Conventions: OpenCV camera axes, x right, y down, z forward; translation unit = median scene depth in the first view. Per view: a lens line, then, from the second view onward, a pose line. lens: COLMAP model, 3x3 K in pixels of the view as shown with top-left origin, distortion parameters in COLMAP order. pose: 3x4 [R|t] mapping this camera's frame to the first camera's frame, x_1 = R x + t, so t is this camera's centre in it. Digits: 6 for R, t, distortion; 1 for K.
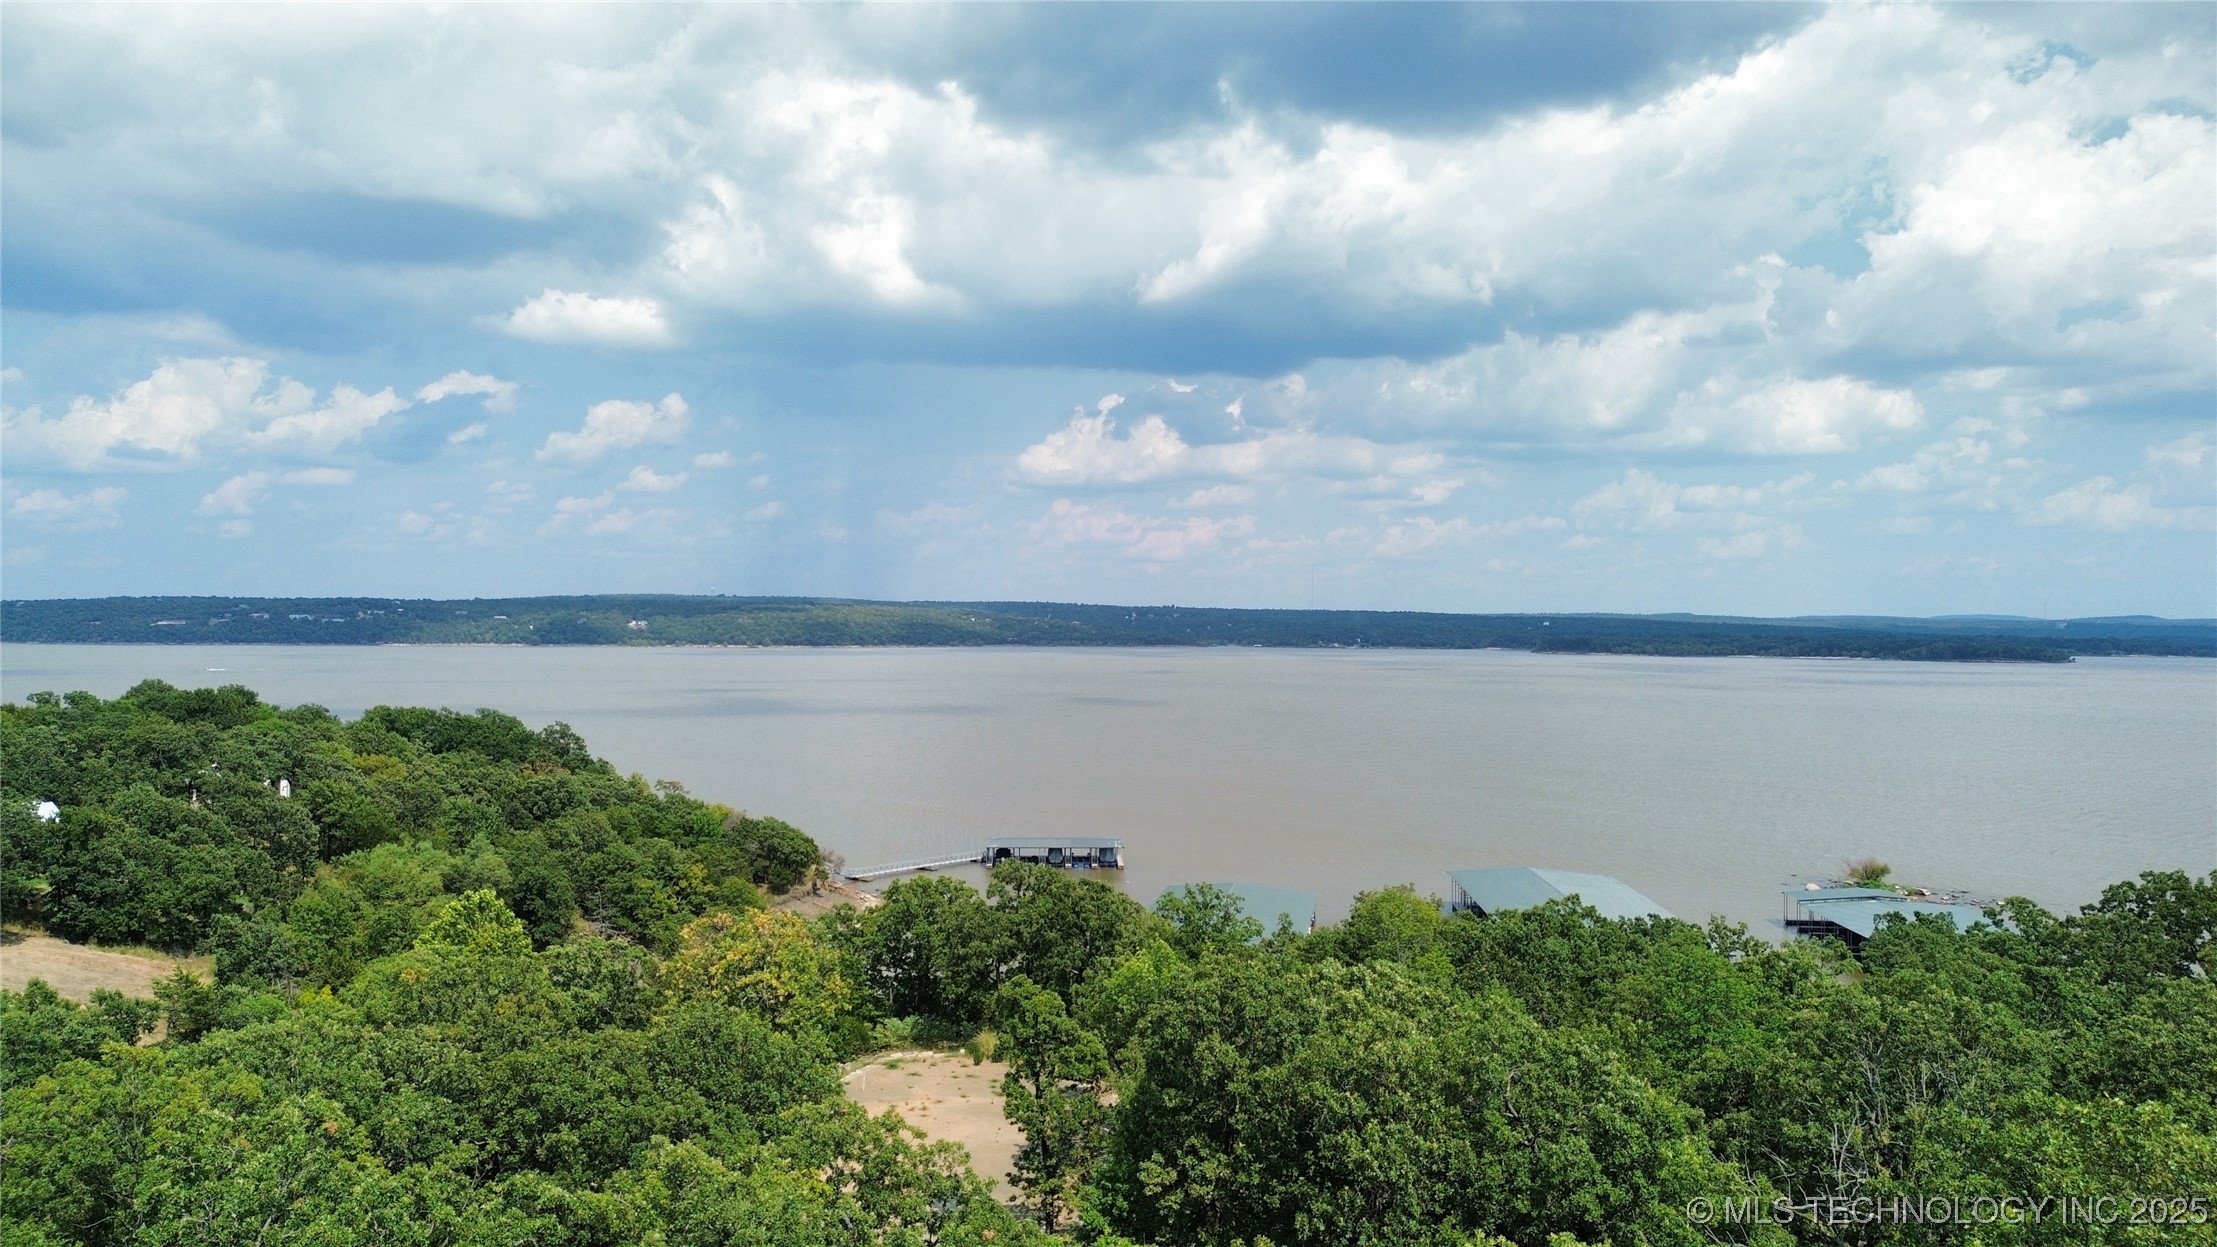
lens RADIAL K [[1566.4, 0, 1108.5], [0, 1566.4, 623.5], [0, 0, 1]] dist [0.066024, -0.064517]
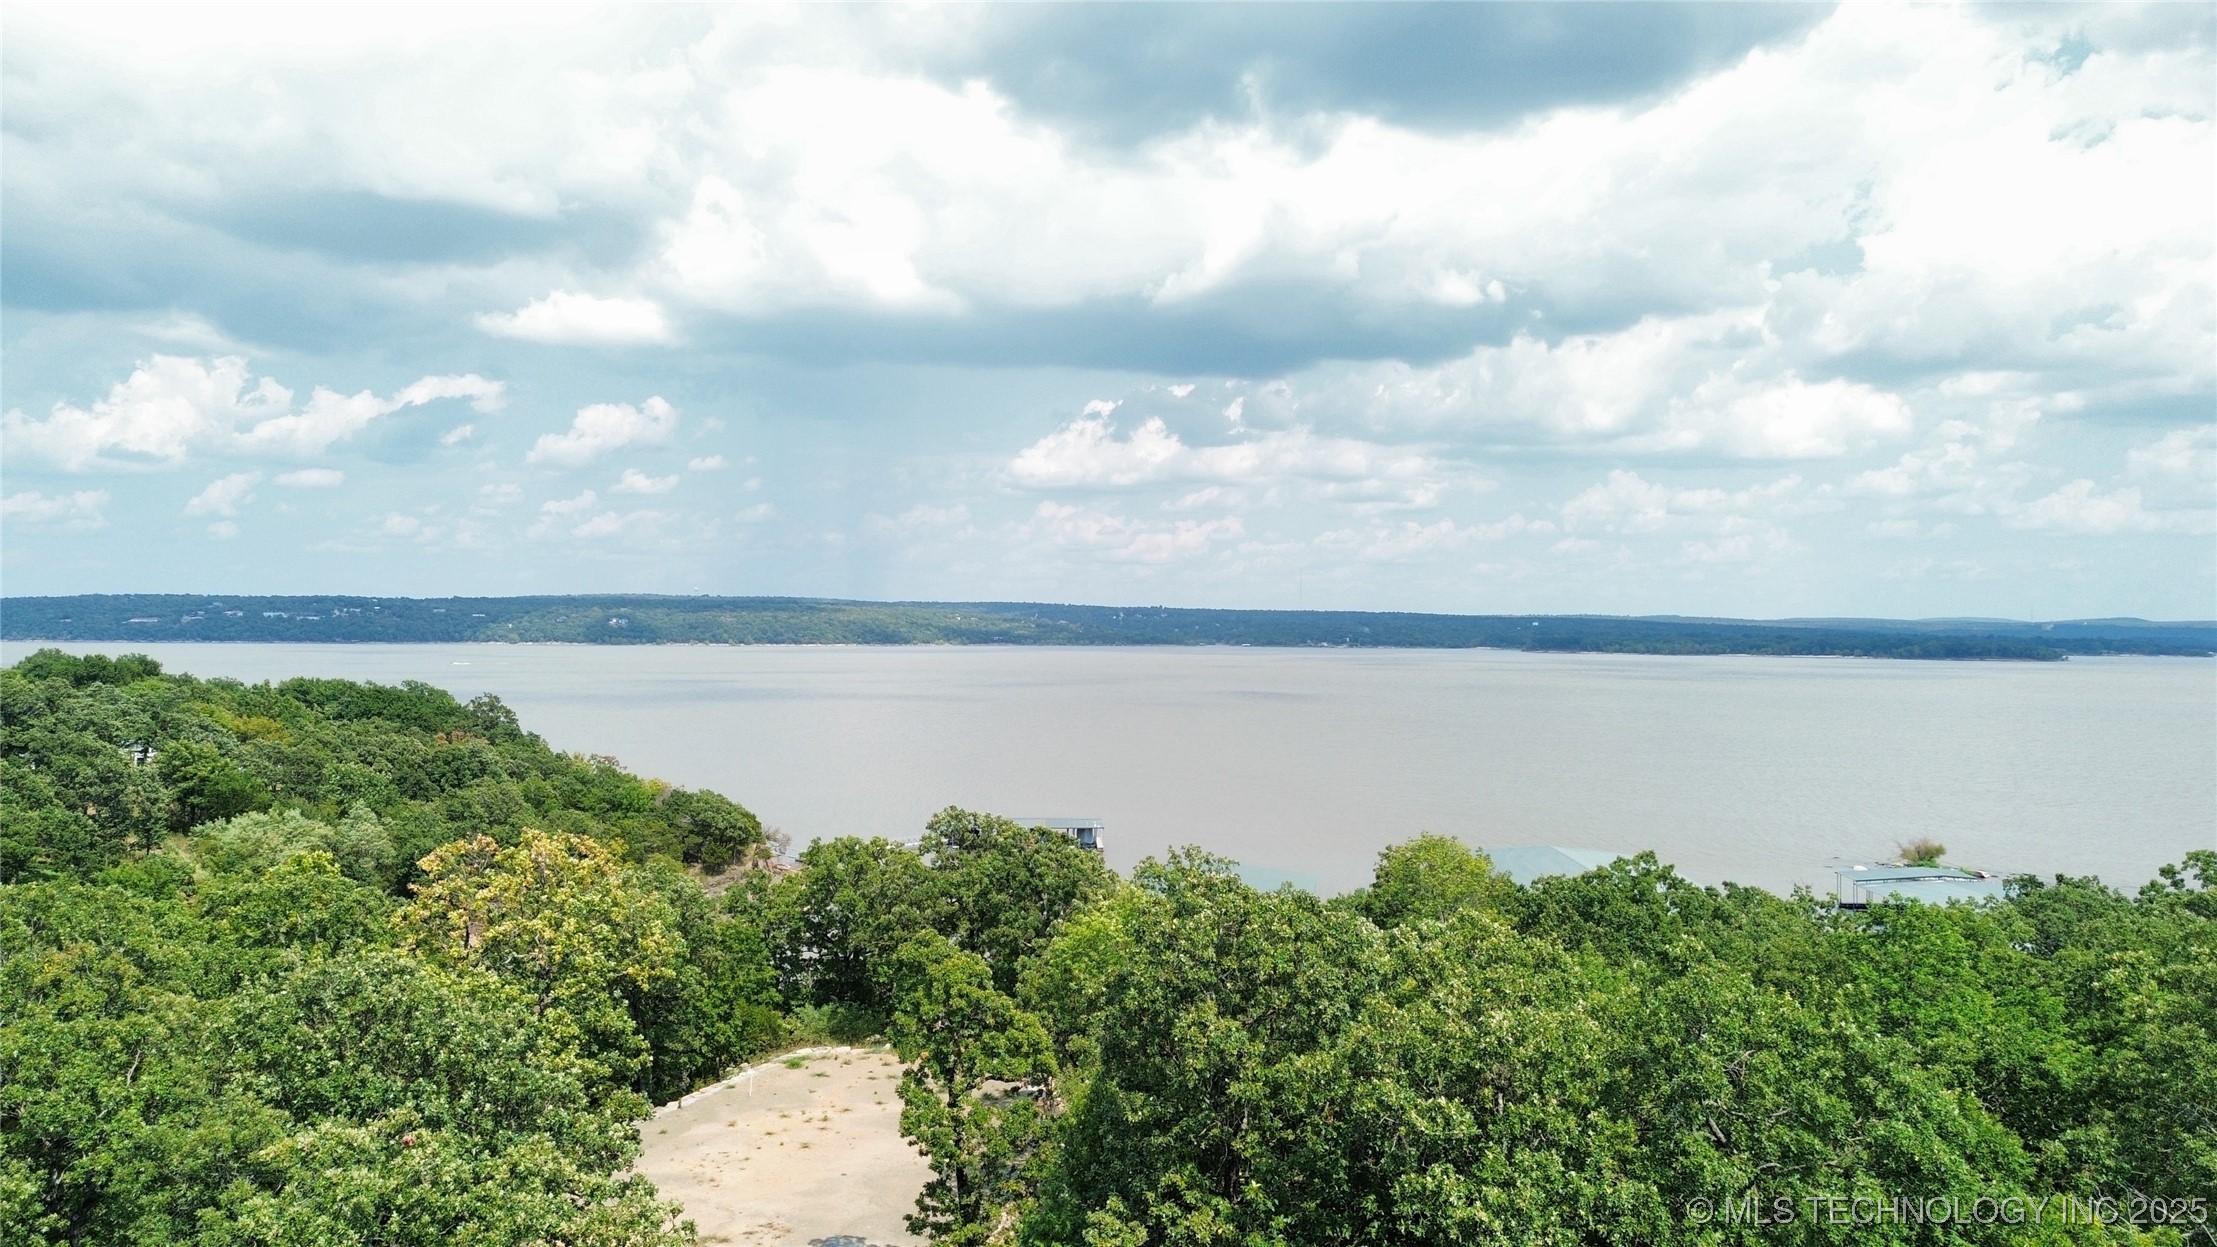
lens RADIAL K [[1566.4, 0, 1108.5], [0, 1566.4, 623.5], [0, 0, 1]] dist [0.066024, -0.064517]
pose [[0.999970, 0.000419, 0.007696, 0.007537], [-0.000403, 0.999998, -0.002119, 0.036317], [-0.007697, 0.002115, 0.999968, 0.122882]]
